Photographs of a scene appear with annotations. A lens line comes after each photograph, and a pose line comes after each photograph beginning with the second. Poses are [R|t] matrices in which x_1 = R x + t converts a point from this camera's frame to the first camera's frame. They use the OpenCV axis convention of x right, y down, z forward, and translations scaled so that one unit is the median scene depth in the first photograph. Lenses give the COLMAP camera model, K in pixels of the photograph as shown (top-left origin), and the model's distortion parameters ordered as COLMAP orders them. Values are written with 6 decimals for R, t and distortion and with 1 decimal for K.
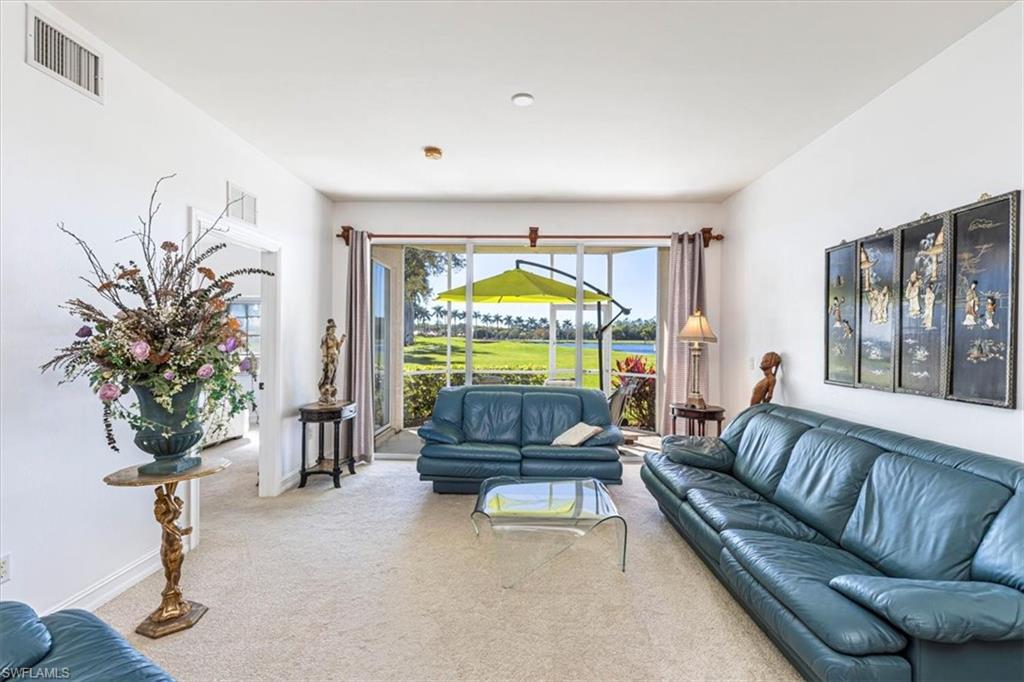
lens RADIAL K [[456.4, 0, 516.6], [0, 456.4, 340.5], [0, 0, 1]] dist [0.007794, -0.000878]
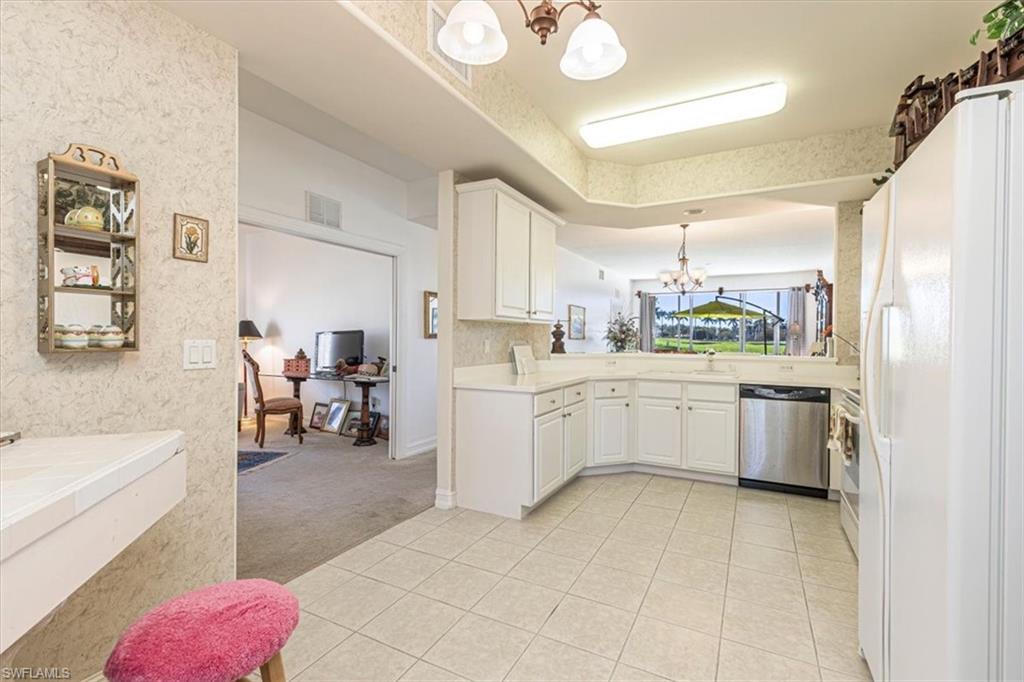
lens RADIAL K [[456.4, 0, 516.6], [0, 456.4, 340.5], [0, 0, 1]] dist [0.007794, -0.000878]
pose [[0.895192, 0.000185, -0.445680, 0.207718], [-0.001603, 0.999995, -0.002803, 0.047187], [0.445678, 0.003224, 0.895188, -2.236758]]
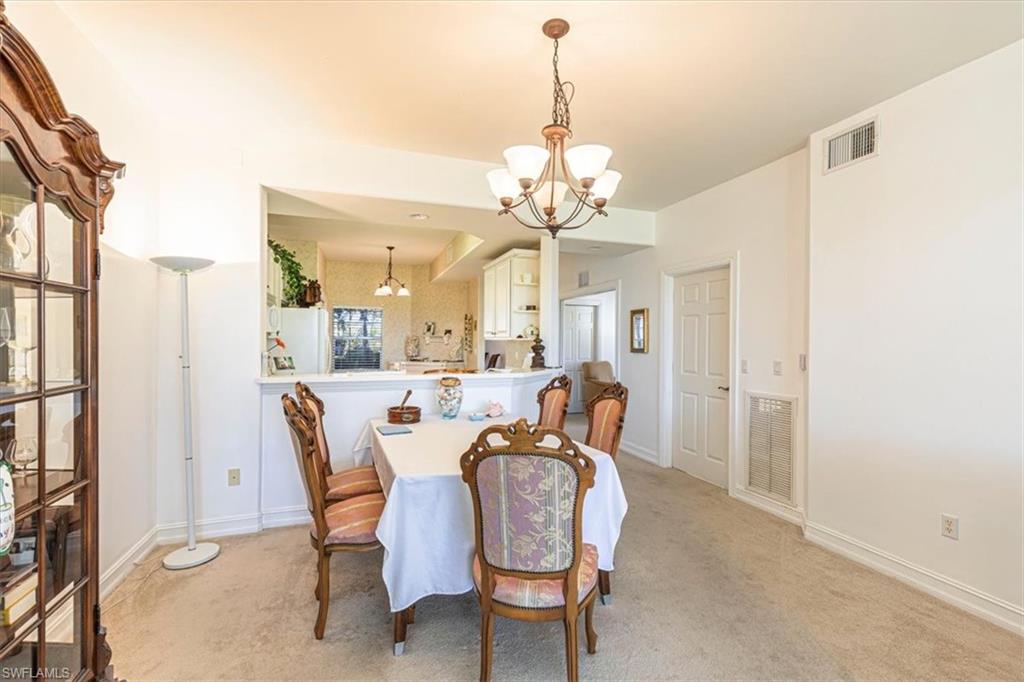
lens RADIAL K [[456.4, 0, 516.6], [0, 456.4, 340.5], [0, 0, 1]] dist [0.007794, -0.000878]
pose [[-0.936476, -0.016756, -0.350332, 0.253317], [-0.018500, 0.999828, 0.001632, -0.000822], [0.350244, 0.008009, -0.936624, 0.316400]]
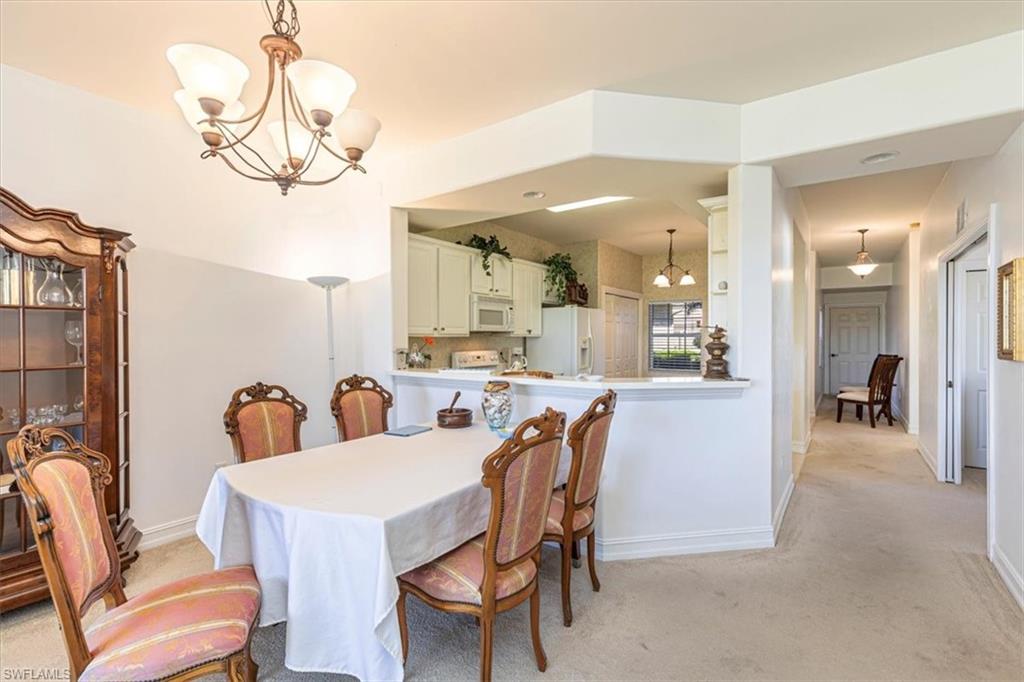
lens RADIAL K [[456.4, 0, 516.6], [0, 456.4, 340.5], [0, 0, 1]] dist [0.007794, -0.000878]
pose [[-0.826448, -0.010135, 0.562922, -0.464396], [-0.002187, 0.999888, 0.014792, -0.001505], [-0.563009, 0.010994, -0.826378, -0.010002]]
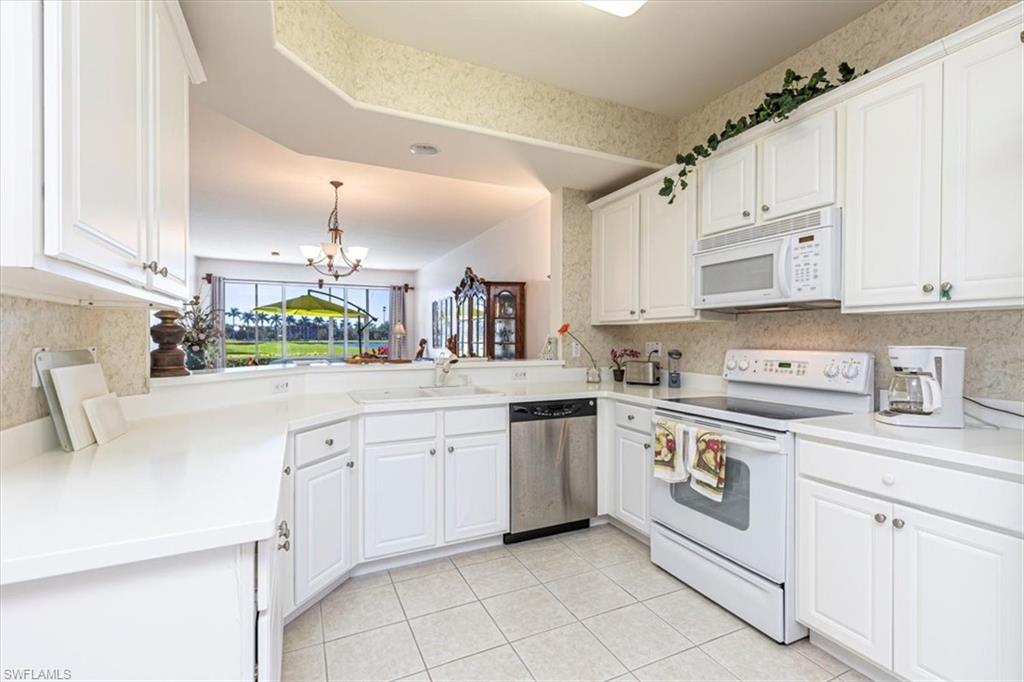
lens RADIAL K [[456.4, 0, 516.6], [0, 456.4, 340.5], [0, 0, 1]] dist [0.007794, -0.000878]
pose [[0.892502, -0.011490, 0.450898, -0.149843], [0.011139, 0.999932, 0.003432, 0.036991], [-0.450907, 0.001959, 0.892569, -1.712422]]
